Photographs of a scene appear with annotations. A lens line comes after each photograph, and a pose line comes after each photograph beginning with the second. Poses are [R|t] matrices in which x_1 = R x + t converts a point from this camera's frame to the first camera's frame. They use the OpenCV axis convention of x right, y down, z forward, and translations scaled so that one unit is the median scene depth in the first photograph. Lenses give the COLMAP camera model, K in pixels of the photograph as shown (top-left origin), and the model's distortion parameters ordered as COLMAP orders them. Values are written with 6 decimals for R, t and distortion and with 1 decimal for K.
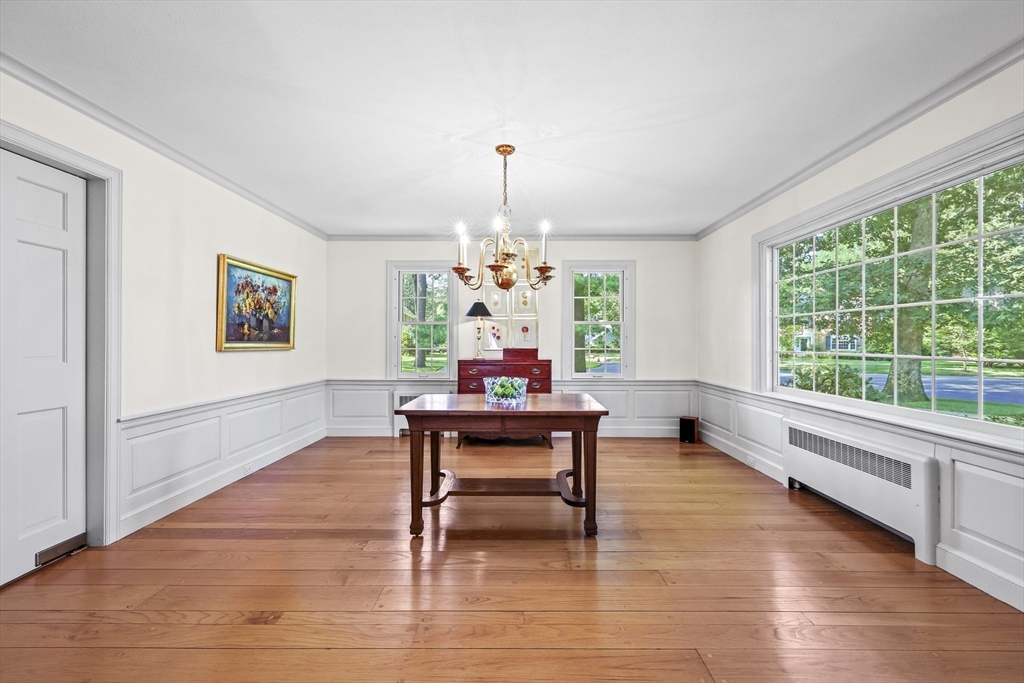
lens RADIAL K [[417.3, 0, 514.7], [0, 417.3, 341.0], [0, 0, 1]] dist [0.002431, 0.000387]
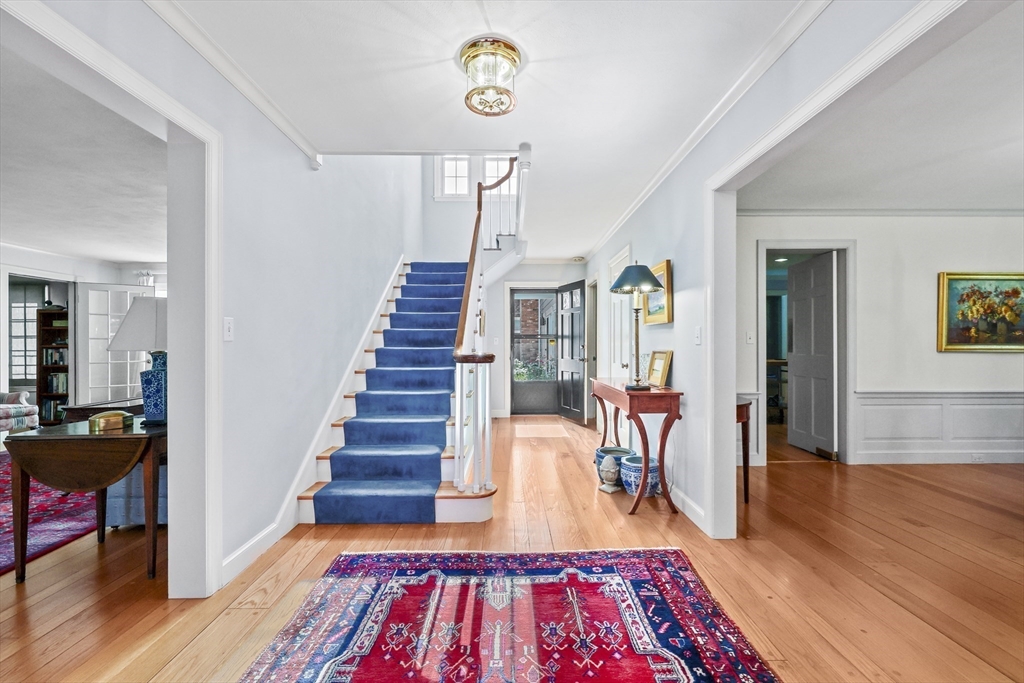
lens RADIAL K [[417.3, 0, 513.7], [0, 417.3, 341.8], [0, 0, 1]] dist [0.002431, 0.000387]
pose [[0.014652, -0.007601, -0.999864, 0.464860], [0.004146, 0.999963, -0.007541, -0.000725], [0.999884, -0.004035, 0.014683, -0.250774]]
